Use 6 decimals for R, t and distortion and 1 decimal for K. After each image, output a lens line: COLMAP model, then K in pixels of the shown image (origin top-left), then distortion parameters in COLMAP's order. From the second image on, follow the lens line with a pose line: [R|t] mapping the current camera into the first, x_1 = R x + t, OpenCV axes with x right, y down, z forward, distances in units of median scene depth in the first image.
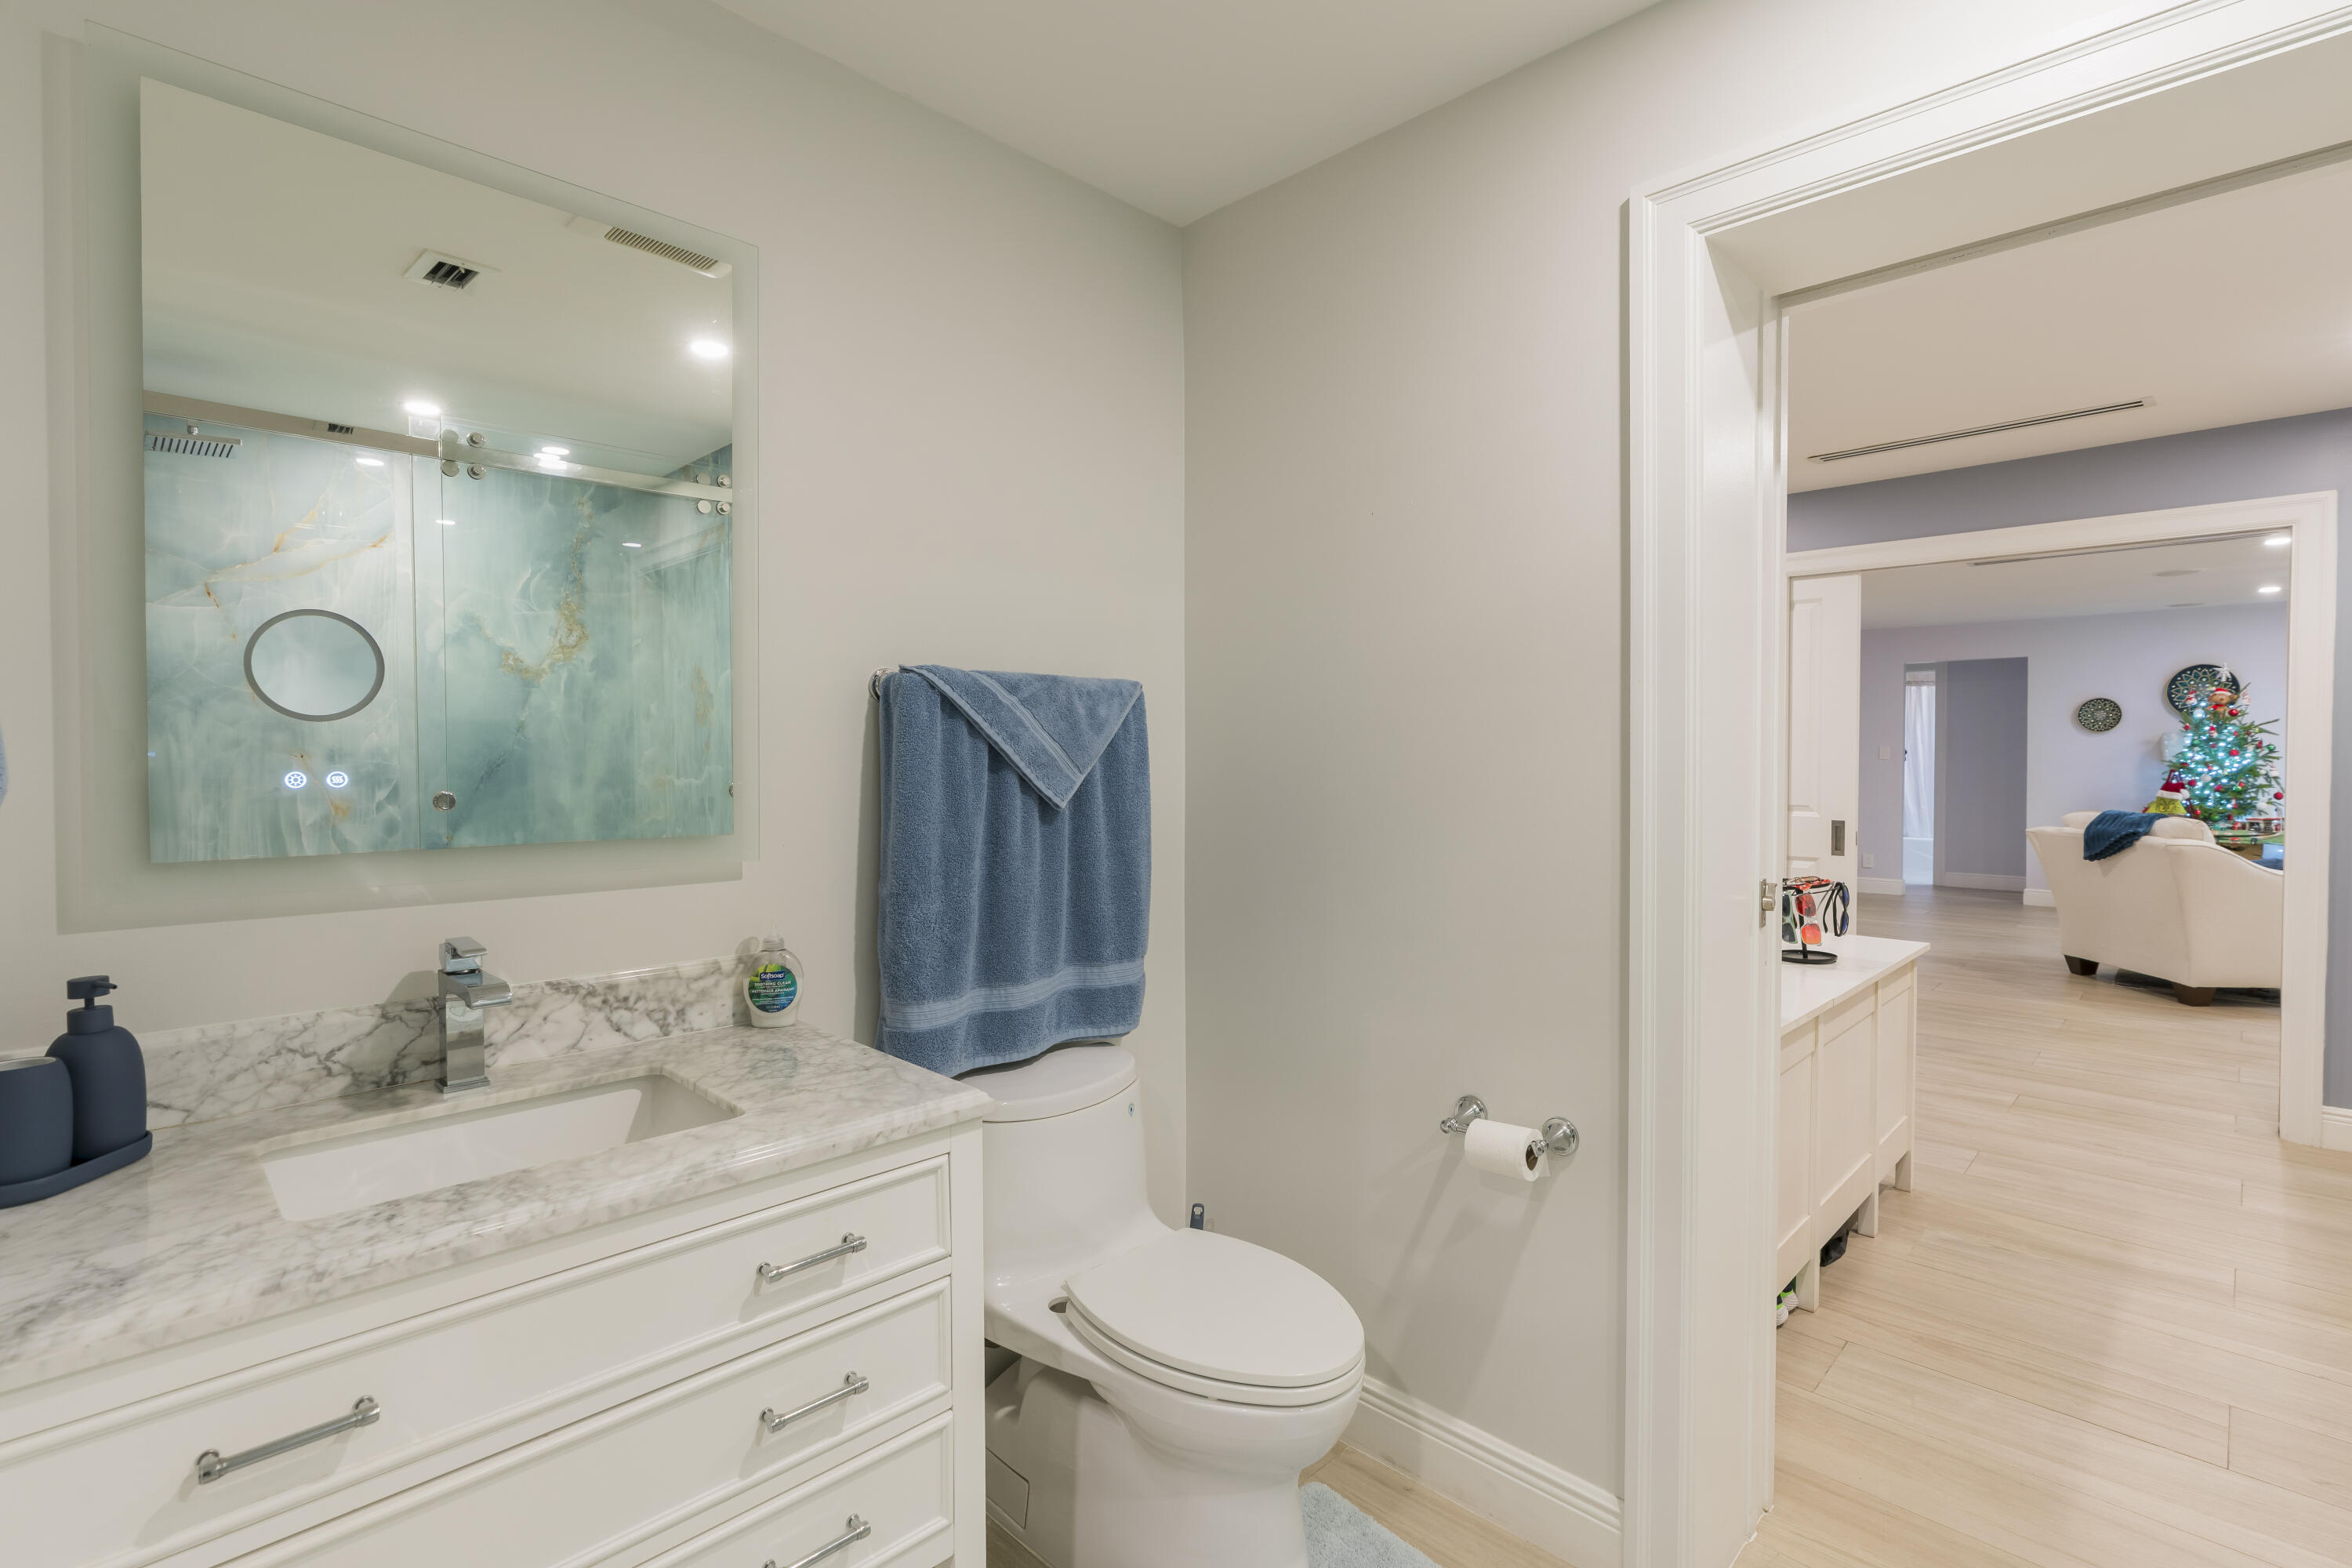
lens RADIAL K [[1084.8, 0, 1176.0], [0, 1084.8, 784.0], [0, 0, 1]] dist [-0.000267, 0.000176]
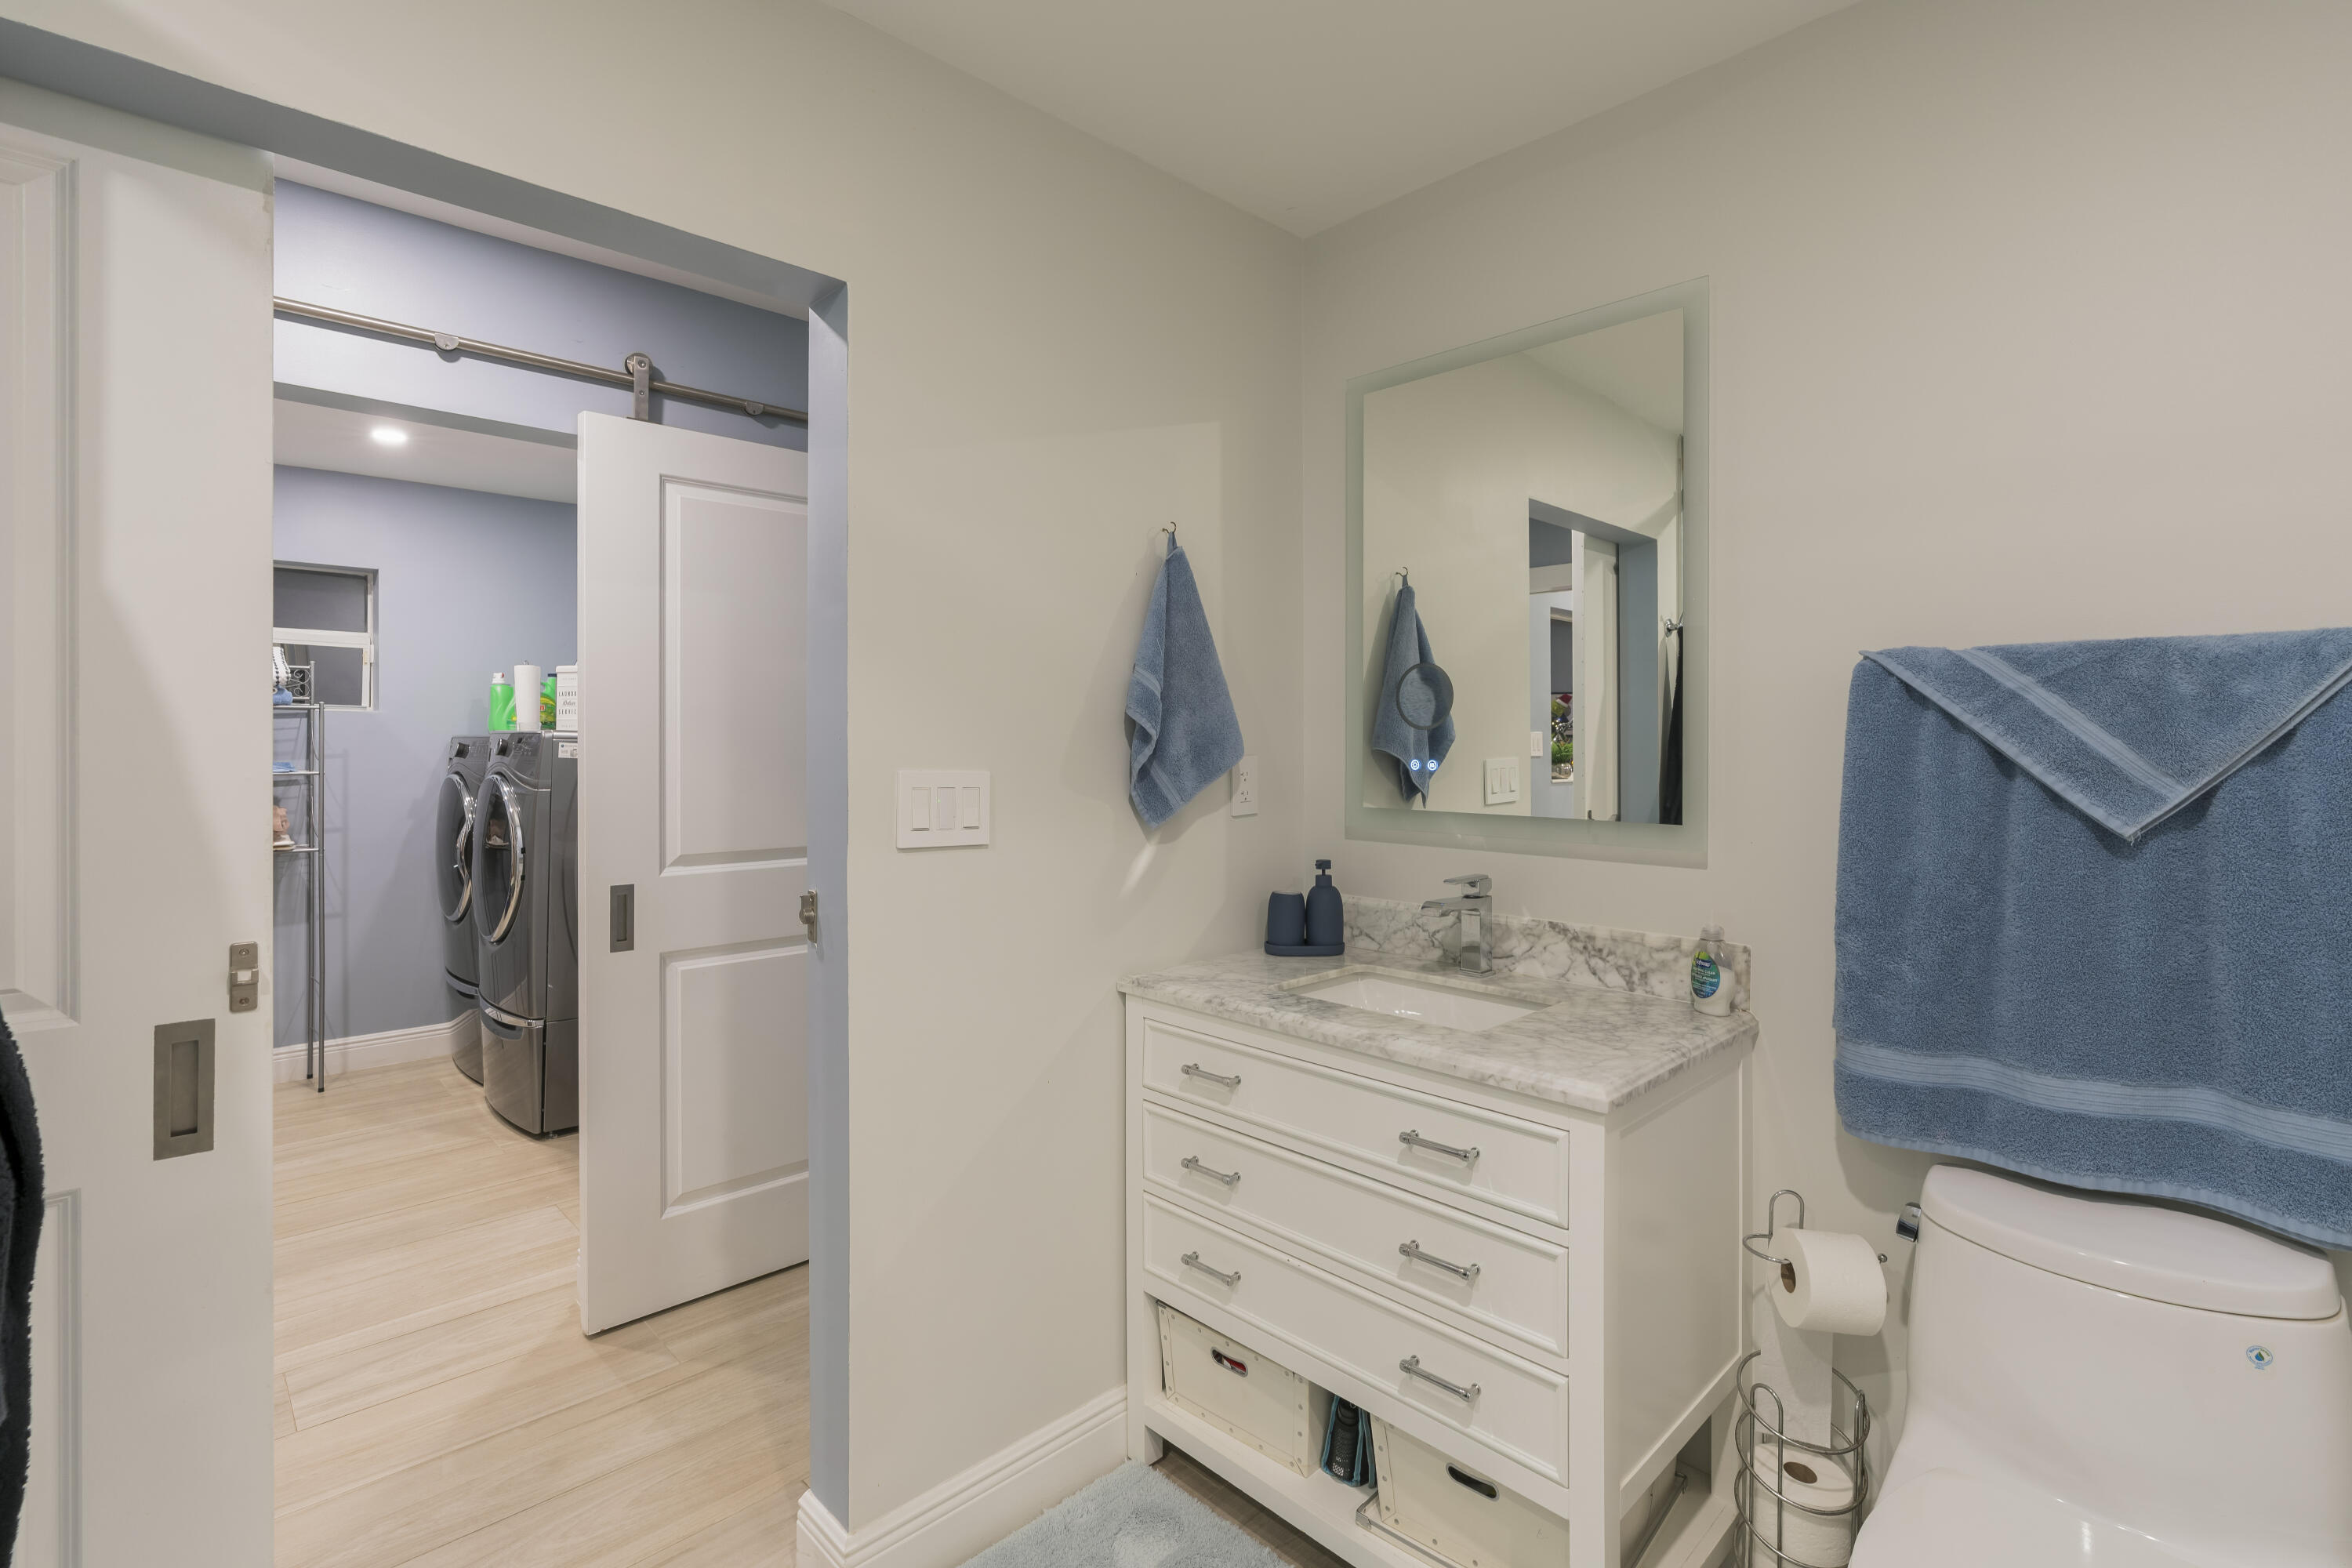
lens RADIAL K [[1092.2, 0, 1175.3], [0, 1092.2, 736.5], [0, 0, 1]] dist [-0.000370, 0.000069]
pose [[-0.013530, -0.002435, -0.999906, 0.730279], [-0.027565, 0.999618, -0.002061, -0.027697], [0.999528, 0.027535, -0.013592, 0.525039]]
